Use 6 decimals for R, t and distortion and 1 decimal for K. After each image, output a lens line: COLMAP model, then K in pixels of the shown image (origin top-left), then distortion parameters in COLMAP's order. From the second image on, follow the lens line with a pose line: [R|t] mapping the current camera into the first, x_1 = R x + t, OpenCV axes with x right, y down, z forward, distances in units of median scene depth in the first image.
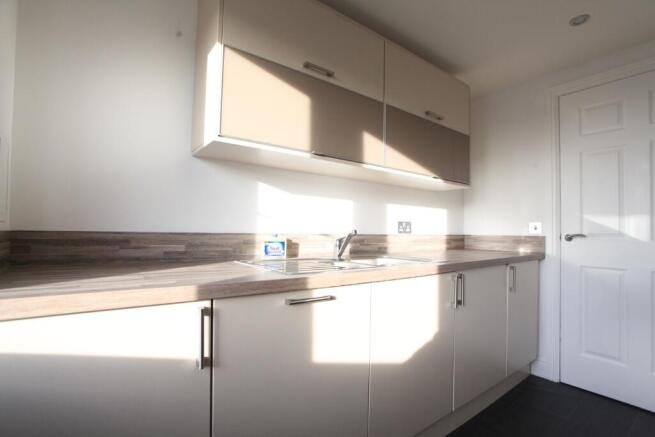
lens RADIAL K [[322.3, 0, 323.6], [0, 322.3, 223.9], [0, 0, 1]] dist [-0.016091, -0.000641]
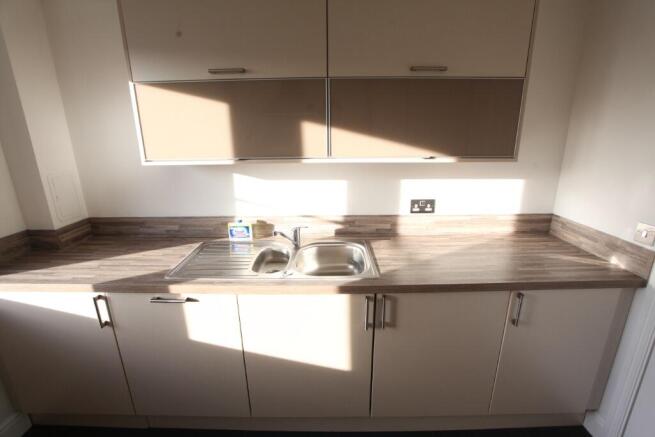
lens RADIAL K [[322.3, 0, 325.5], [0, 322.3, 221.4], [0, 0, 1]] dist [-0.016091, -0.000641]
pose [[0.779638, 0.146574, -0.608835, 0.746038], [0.044660, 0.956734, 0.287517, -0.264063], [0.624635, -0.251350, 0.739360, 0.297360]]
